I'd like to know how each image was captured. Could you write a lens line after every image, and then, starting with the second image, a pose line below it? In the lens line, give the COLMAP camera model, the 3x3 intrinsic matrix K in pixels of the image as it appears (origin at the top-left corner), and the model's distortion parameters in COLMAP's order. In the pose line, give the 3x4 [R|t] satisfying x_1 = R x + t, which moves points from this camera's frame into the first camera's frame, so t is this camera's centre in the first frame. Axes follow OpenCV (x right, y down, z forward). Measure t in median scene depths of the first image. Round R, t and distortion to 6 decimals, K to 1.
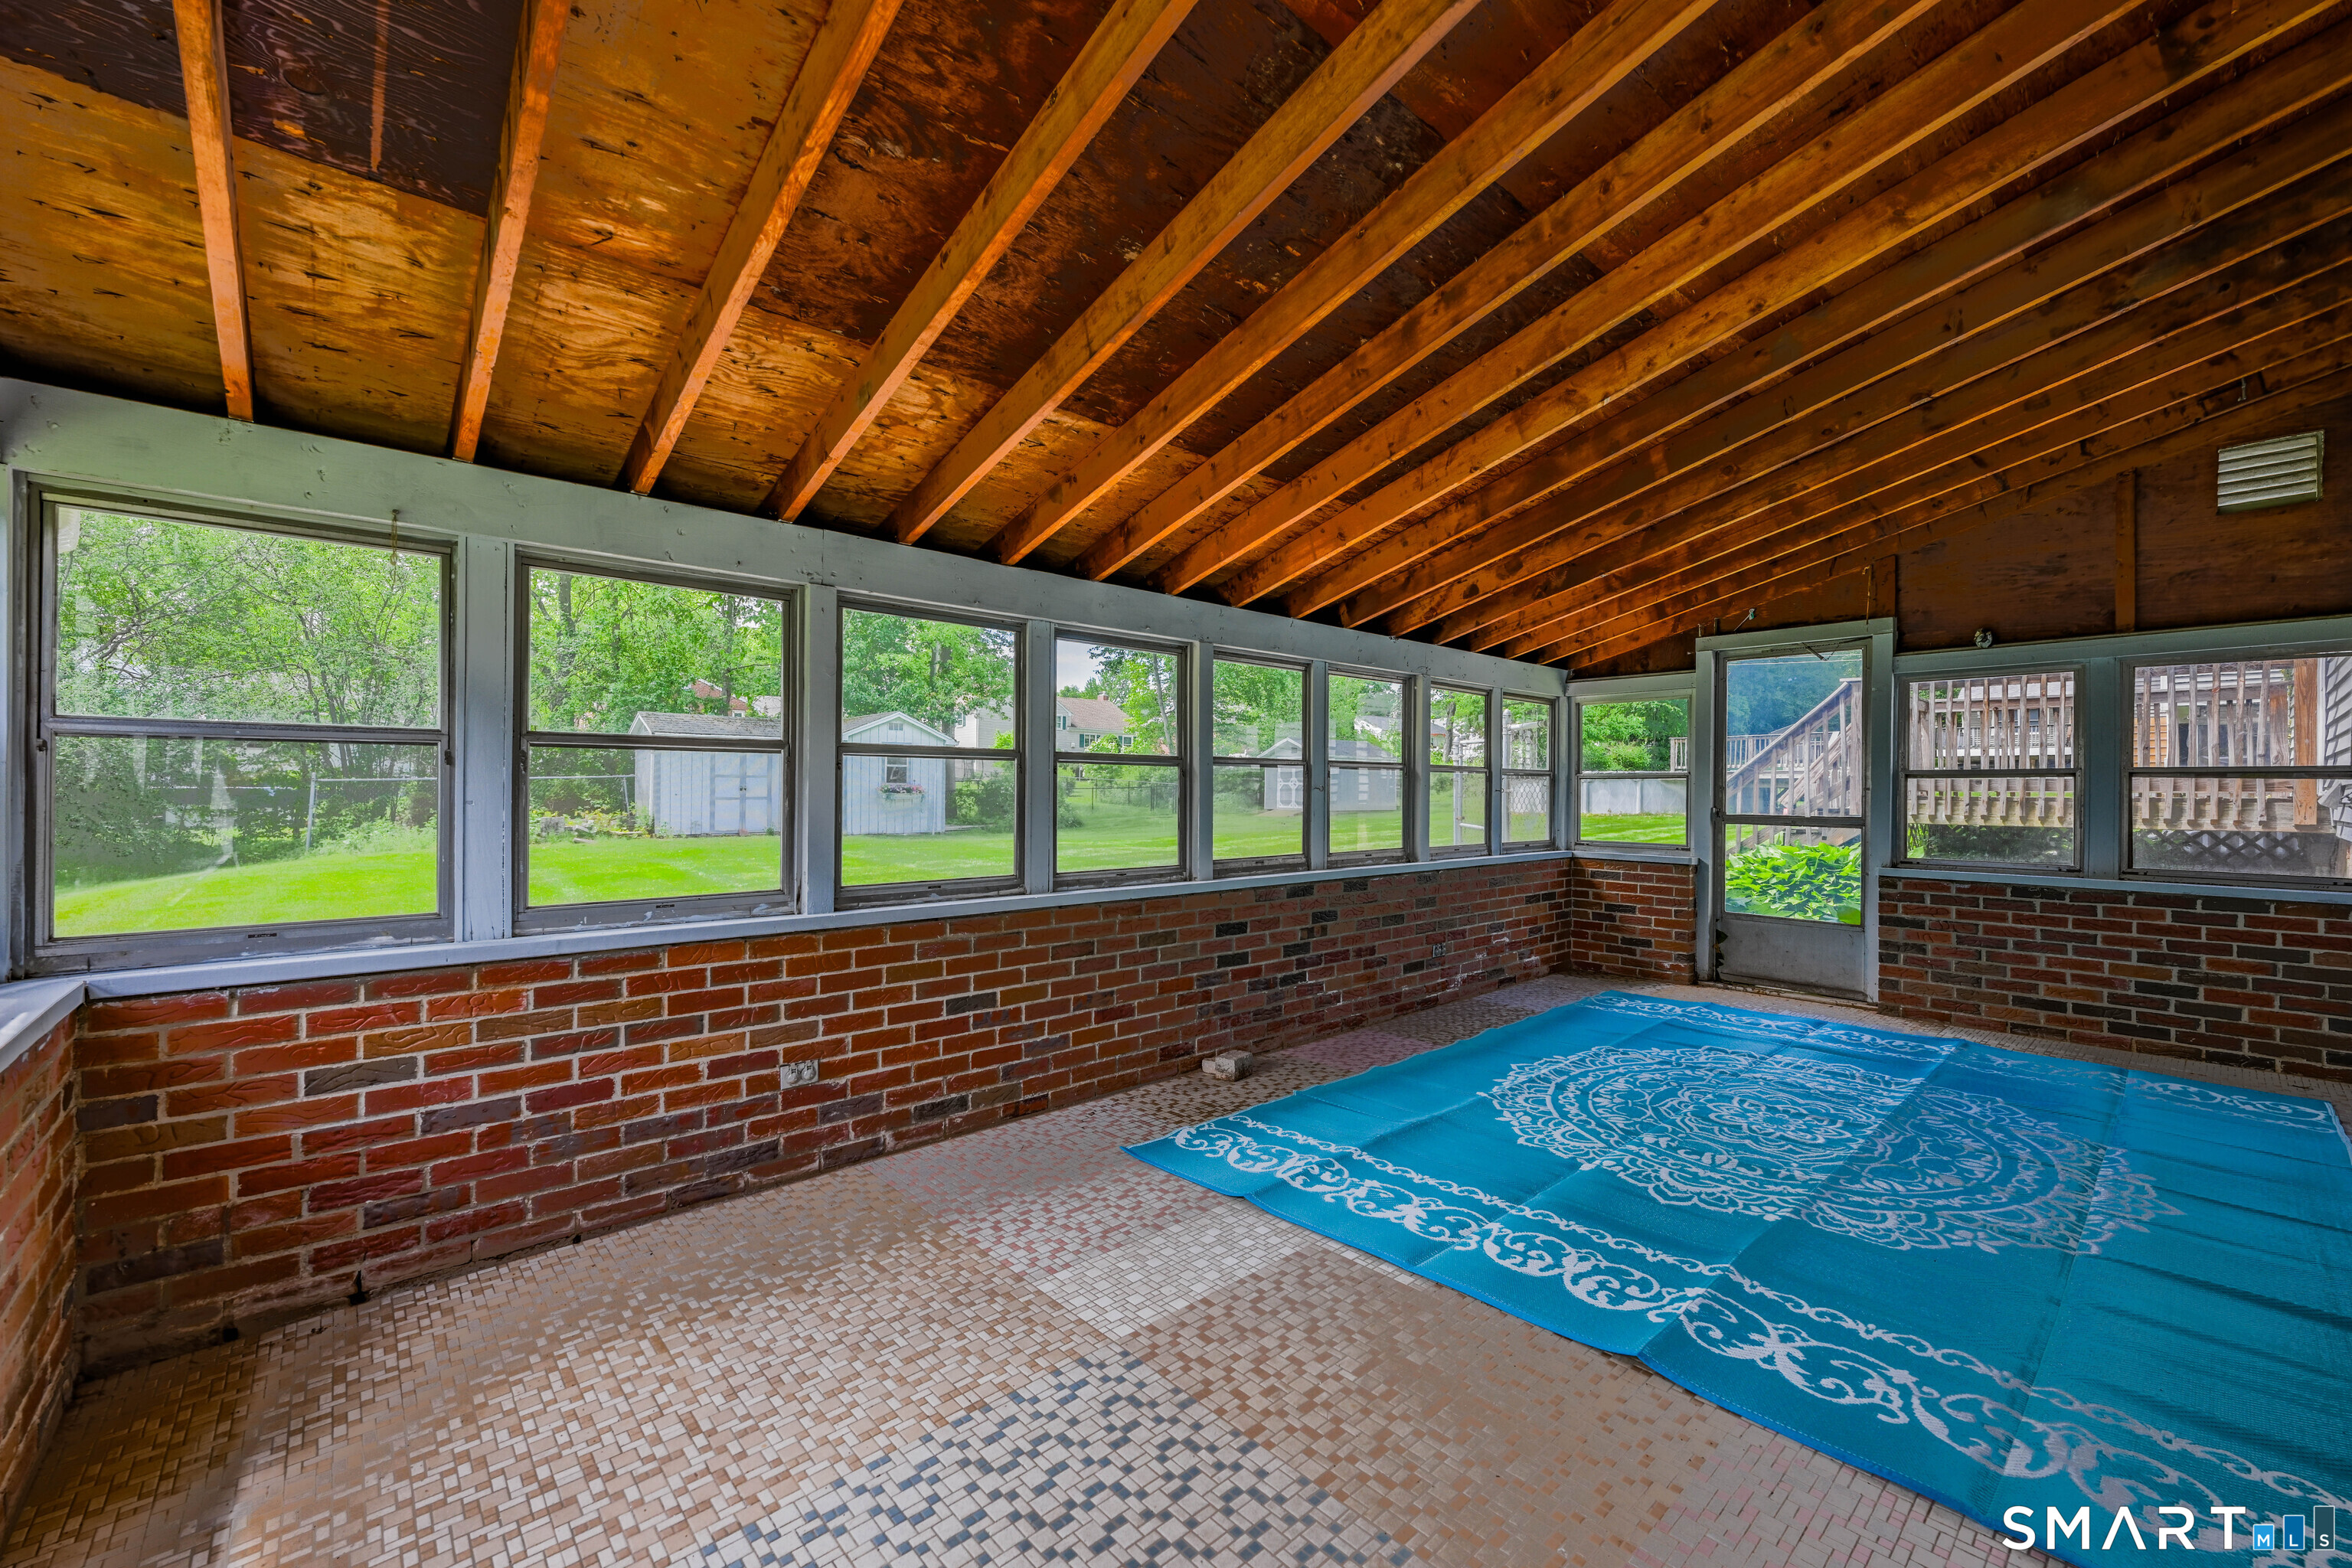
lens RADIAL K [[939.9, 0, 1176.0], [0, 939.9, 784.0], [0, 0, 1]] dist [-0.000957, 0.000265]
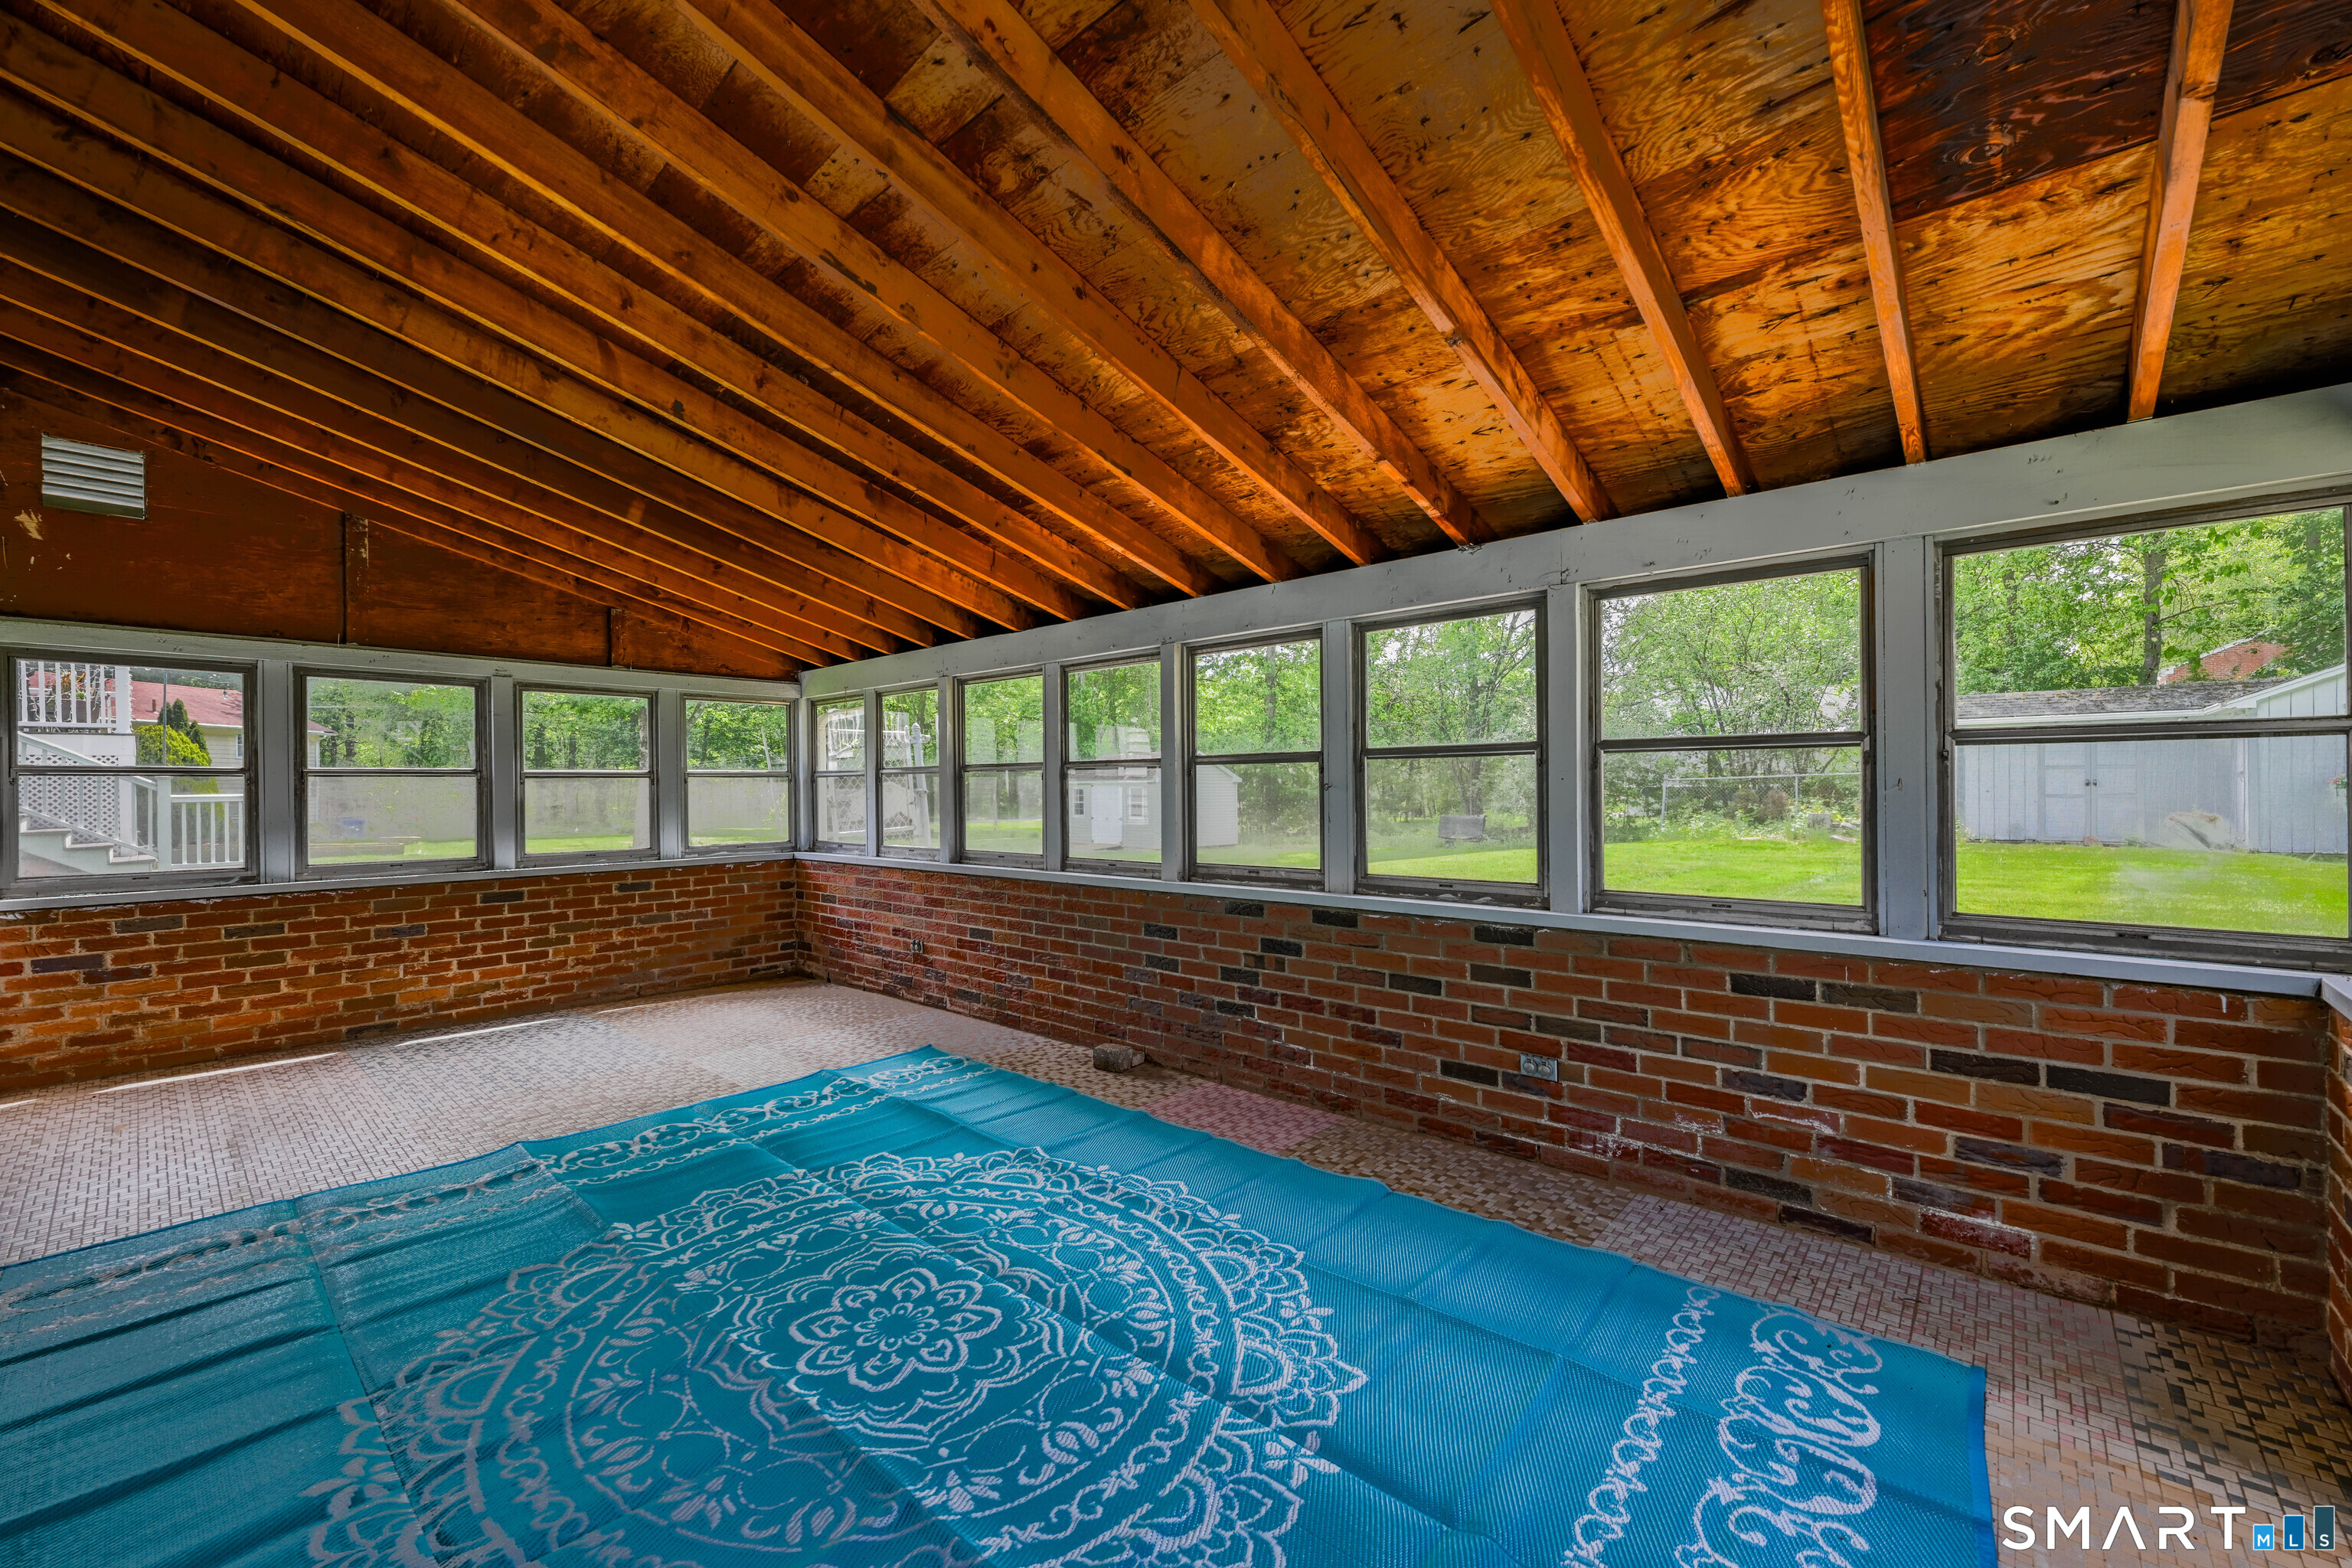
lens RADIAL K [[922.6, 0, 1185.6], [0, 922.6, 783.4], [0, 0, 1]] dist [-0.010679, 0.000209]
pose [[0.126566, -0.010440, -0.991903, 0.874702], [0.012147, 0.999886, -0.008974, 0.006001], [0.991884, -0.010913, 0.126679, 0.770405]]
